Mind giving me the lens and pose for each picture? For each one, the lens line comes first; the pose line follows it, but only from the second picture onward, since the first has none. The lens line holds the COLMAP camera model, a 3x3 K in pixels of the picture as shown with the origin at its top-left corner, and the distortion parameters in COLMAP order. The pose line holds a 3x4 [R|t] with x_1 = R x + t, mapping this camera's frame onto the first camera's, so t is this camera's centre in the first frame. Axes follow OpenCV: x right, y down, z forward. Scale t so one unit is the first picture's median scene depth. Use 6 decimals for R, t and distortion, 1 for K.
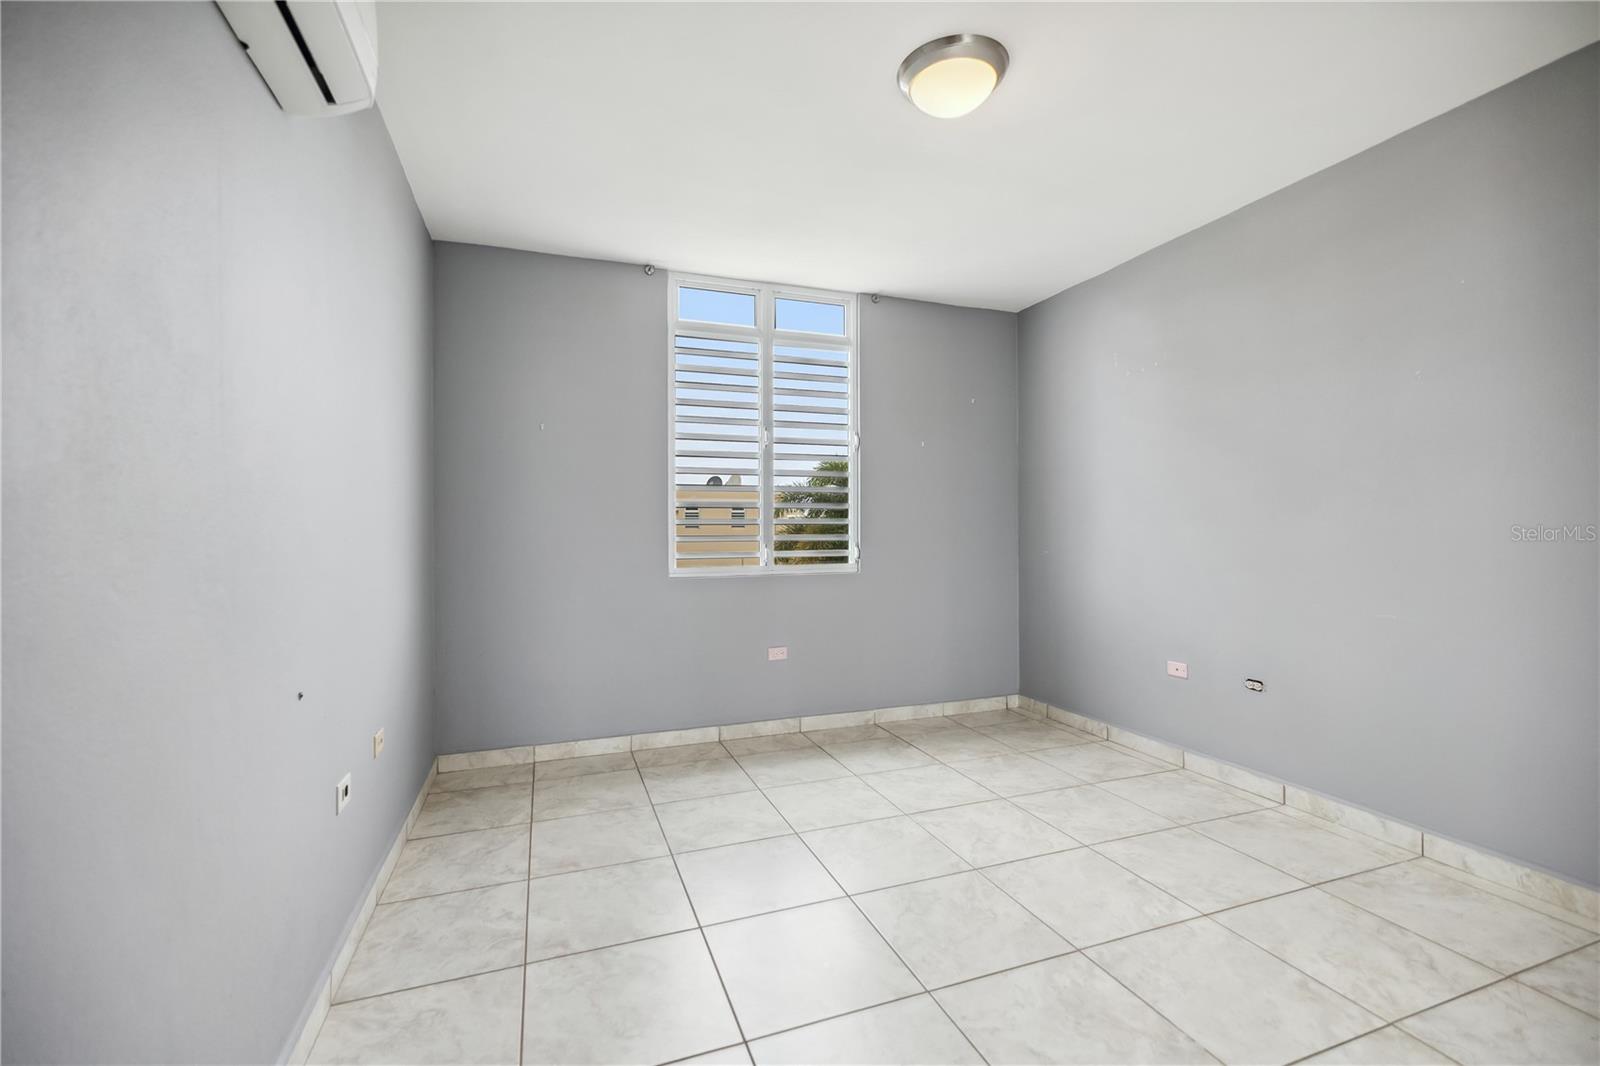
lens RADIAL K [[685.3, 0, 800.0], [0, 685.3, 533.0], [0, 0, 1]] dist [-0.000075, -0.000336]
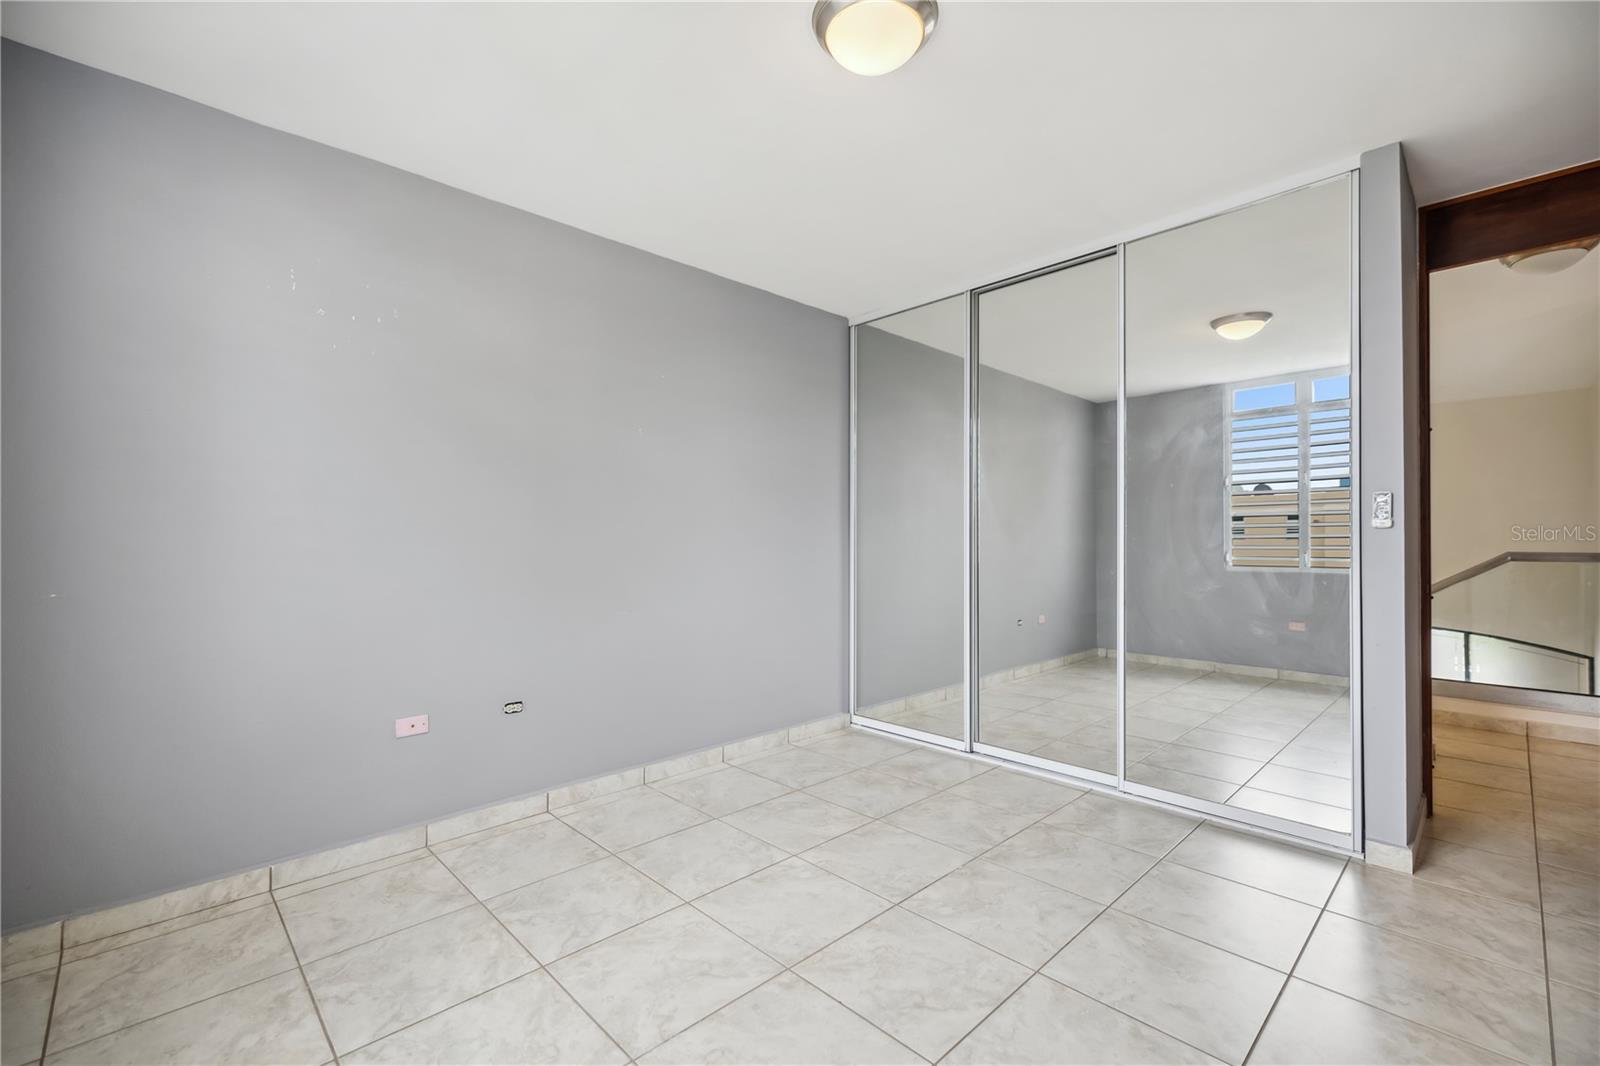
lens RADIAL K [[685.3, 0, 800.0], [0, 685.3, 533.0], [0, 0, 1]] dist [-0.000075, -0.000336]
pose [[-0.393735, 0.014083, 0.919116, -0.382016], [0.010405, 0.999887, -0.010864, -0.008292], [-0.919165, 0.005286, -0.393837, 1.007247]]
